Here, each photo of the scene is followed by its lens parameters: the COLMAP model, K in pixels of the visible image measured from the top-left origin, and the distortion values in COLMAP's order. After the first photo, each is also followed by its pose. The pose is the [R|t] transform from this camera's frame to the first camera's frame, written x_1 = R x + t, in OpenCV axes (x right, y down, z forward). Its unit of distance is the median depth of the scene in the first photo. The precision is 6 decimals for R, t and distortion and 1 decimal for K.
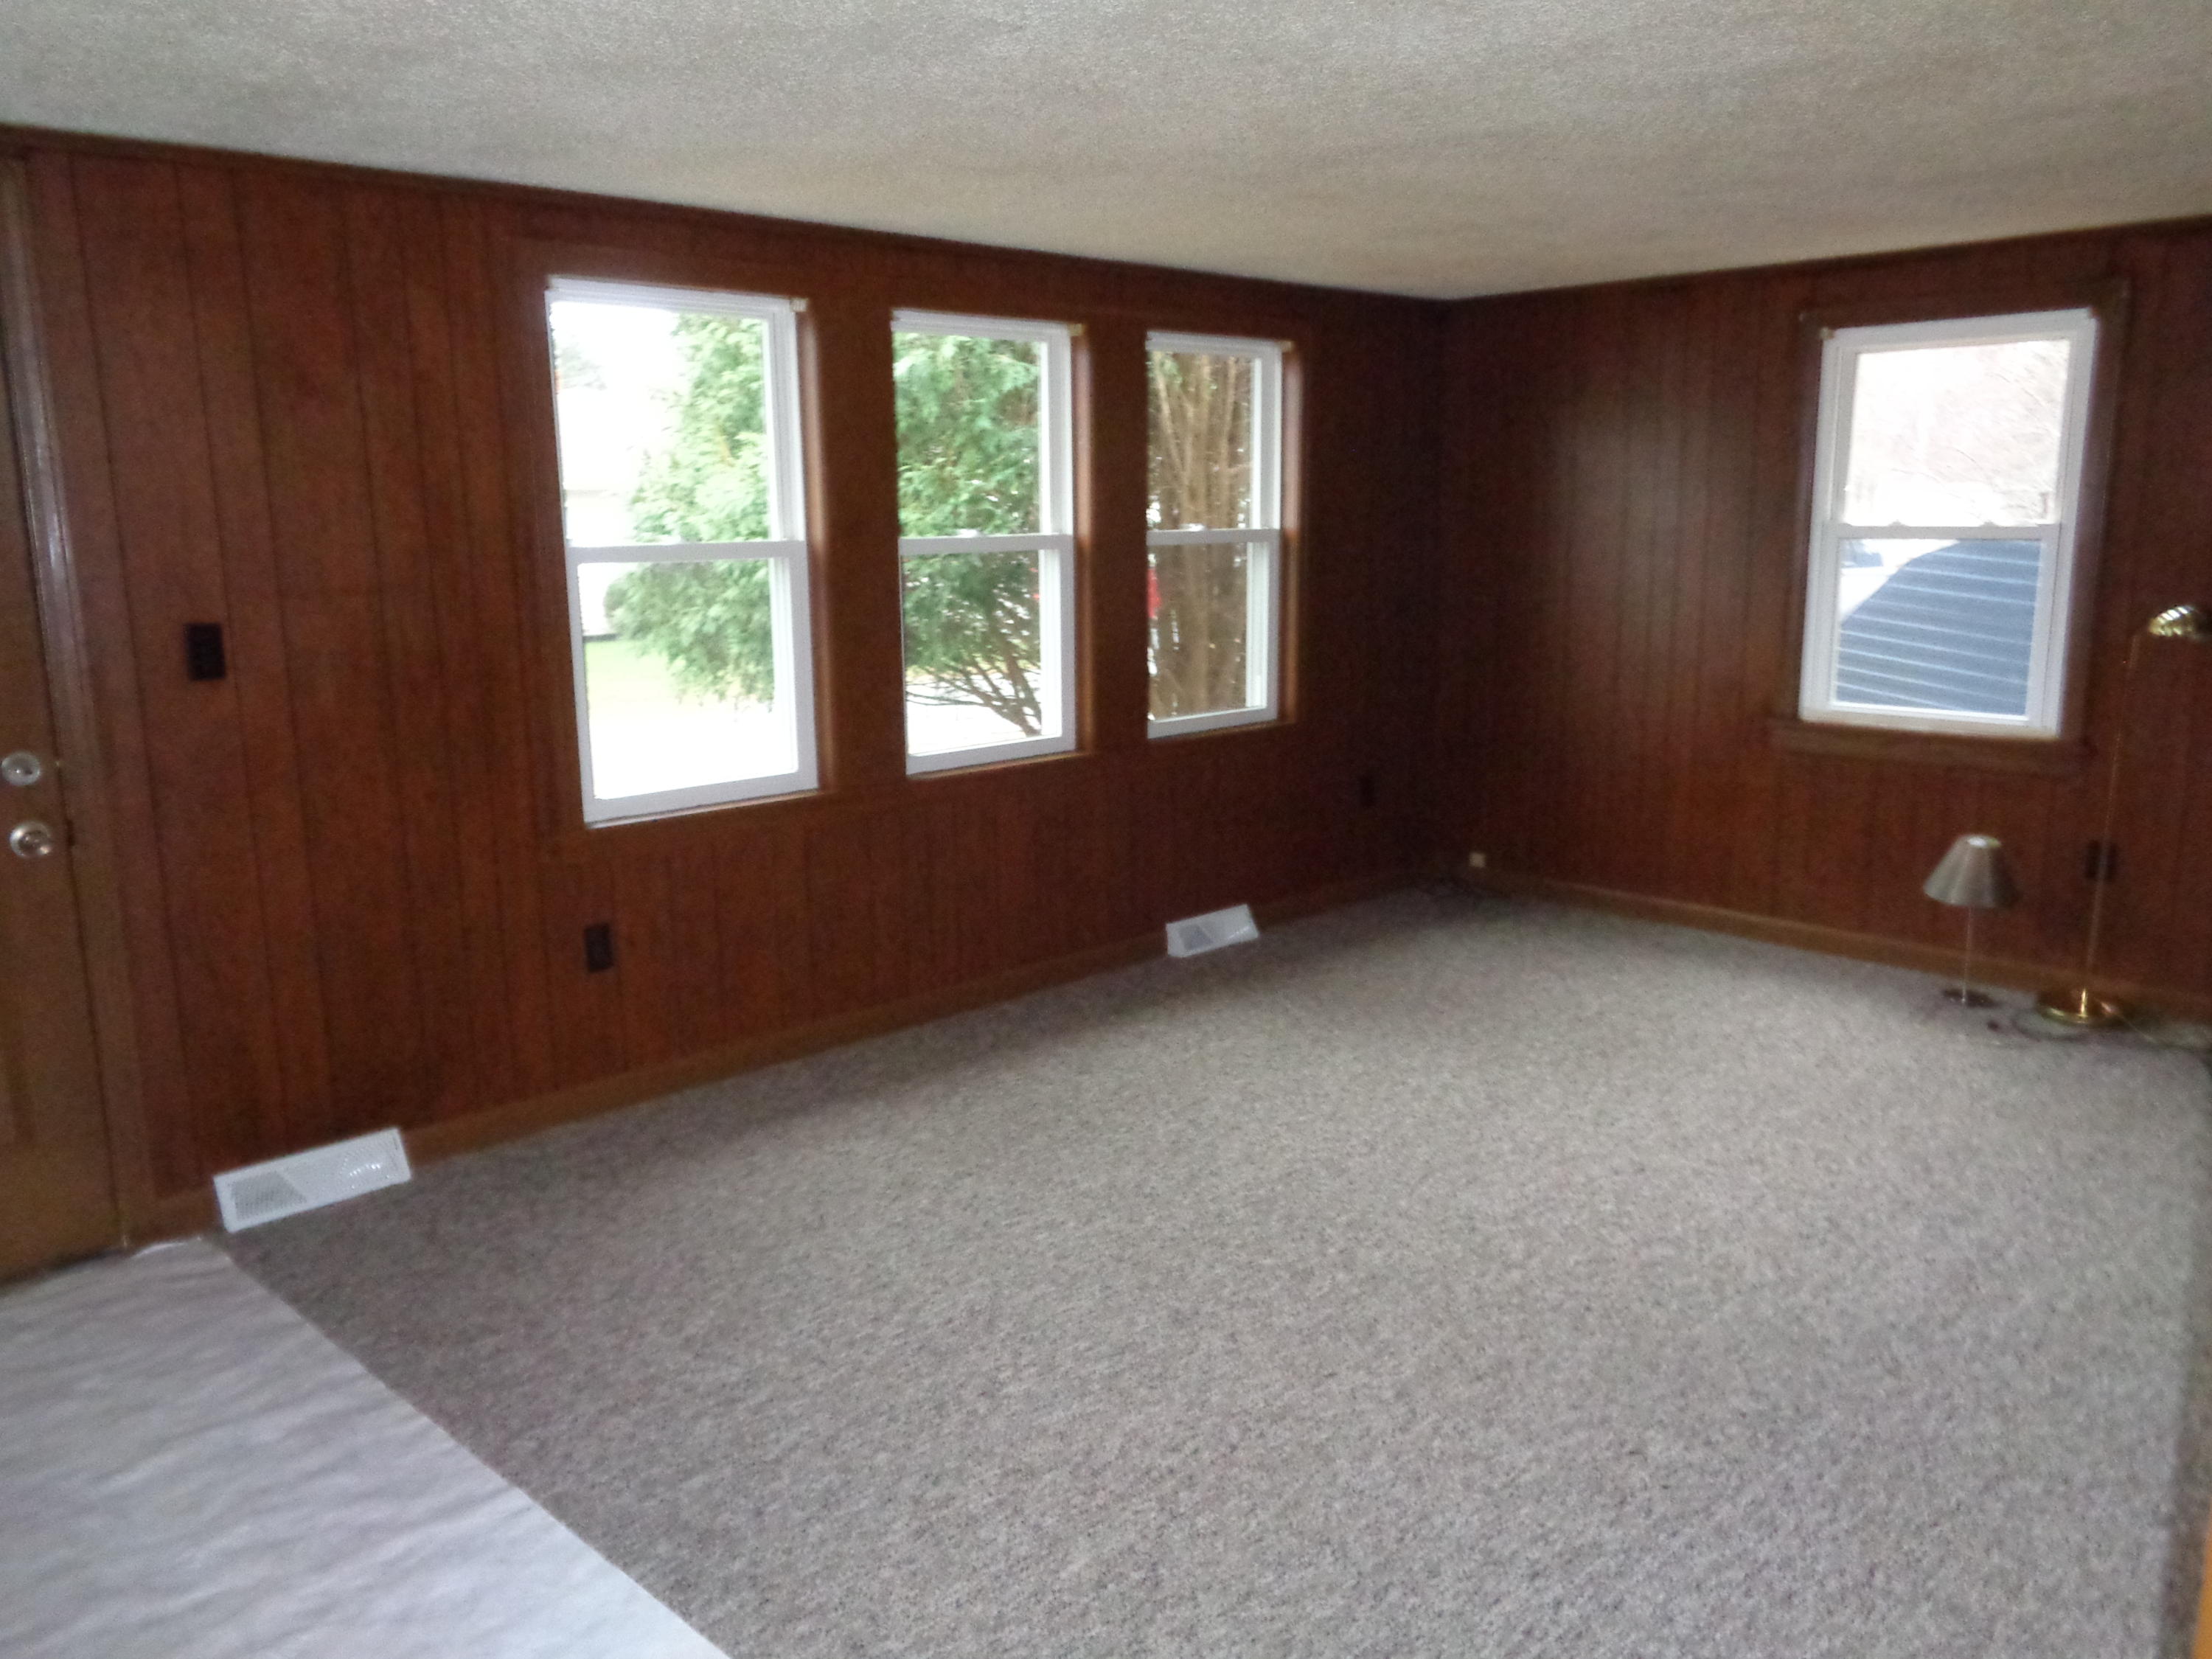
lens RADIAL K [[1693.7, 0, 1106.0], [0, 1693.7, 829.5], [0, 0, 1]] dist [0.031366, -0.003509]
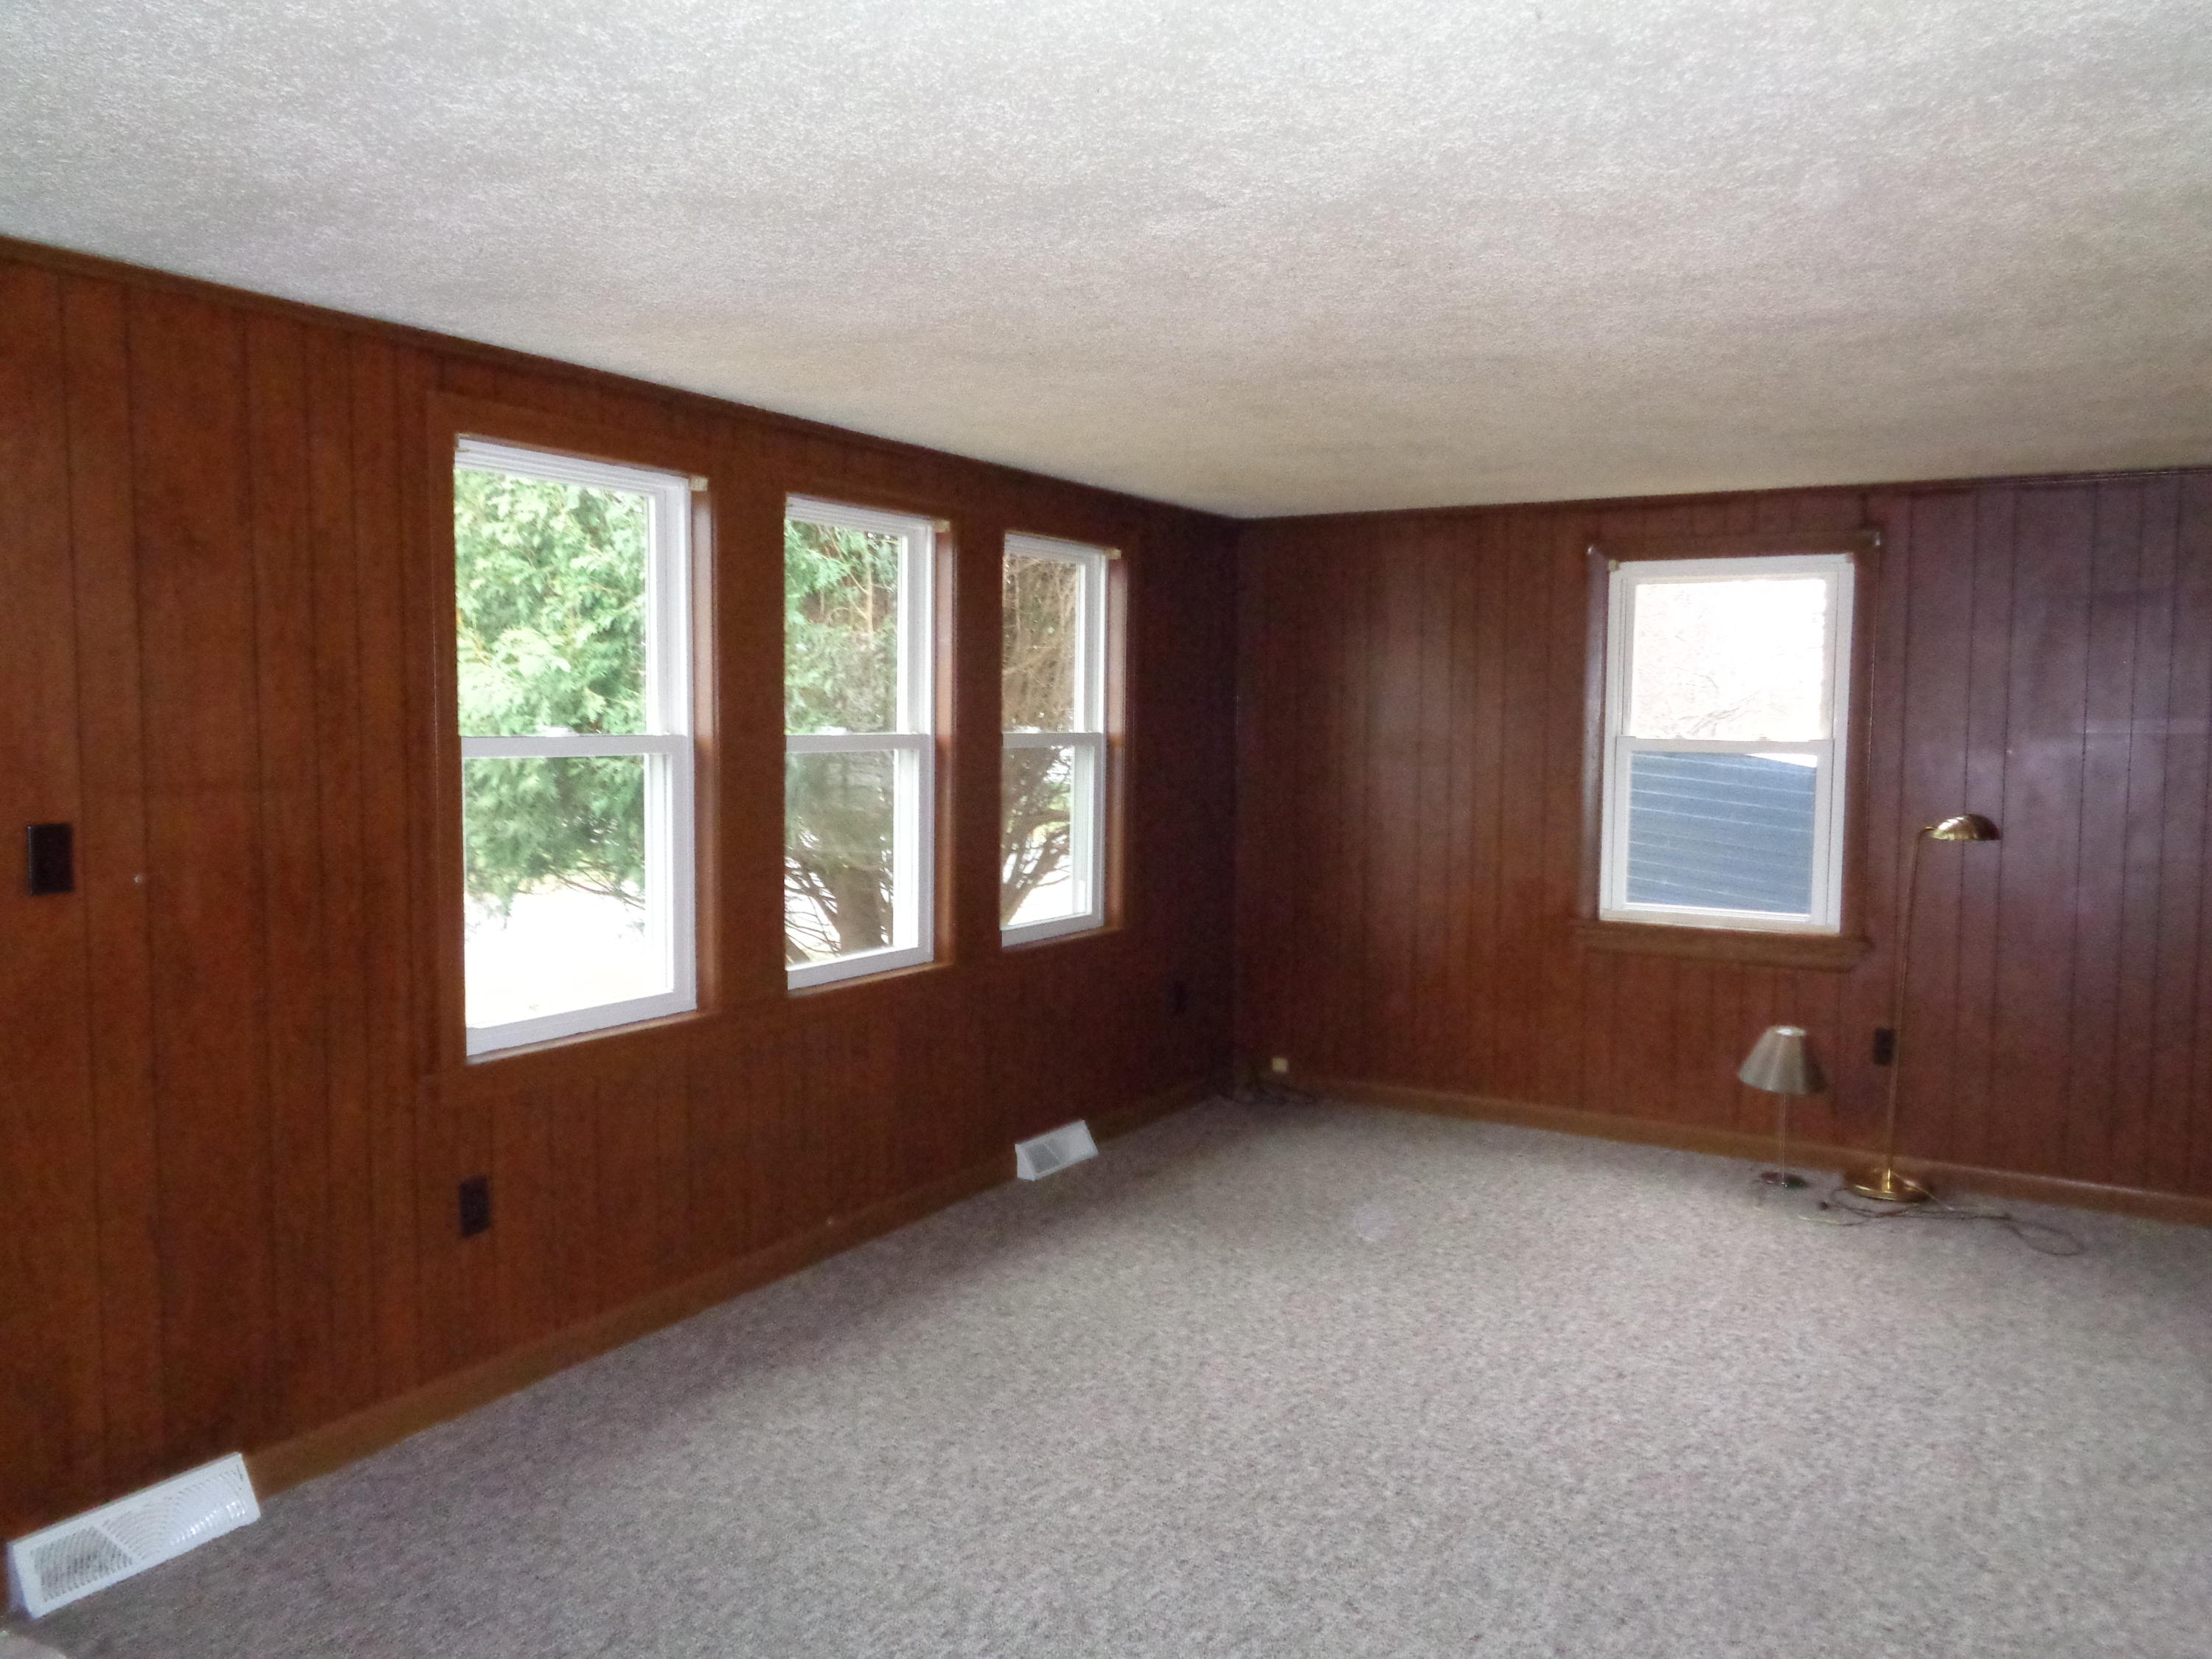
lens RADIAL K [[1693.7, 0, 1106.0], [0, 1693.7, 829.5], [0, 0, 1]] dist [0.031366, -0.003509]
pose [[0.964836, 0.001071, 0.262849, -0.196501], [0.031198, 0.992456, -0.118563, -0.005499], [-0.260993, 0.122594, 0.957525, 0.075800]]
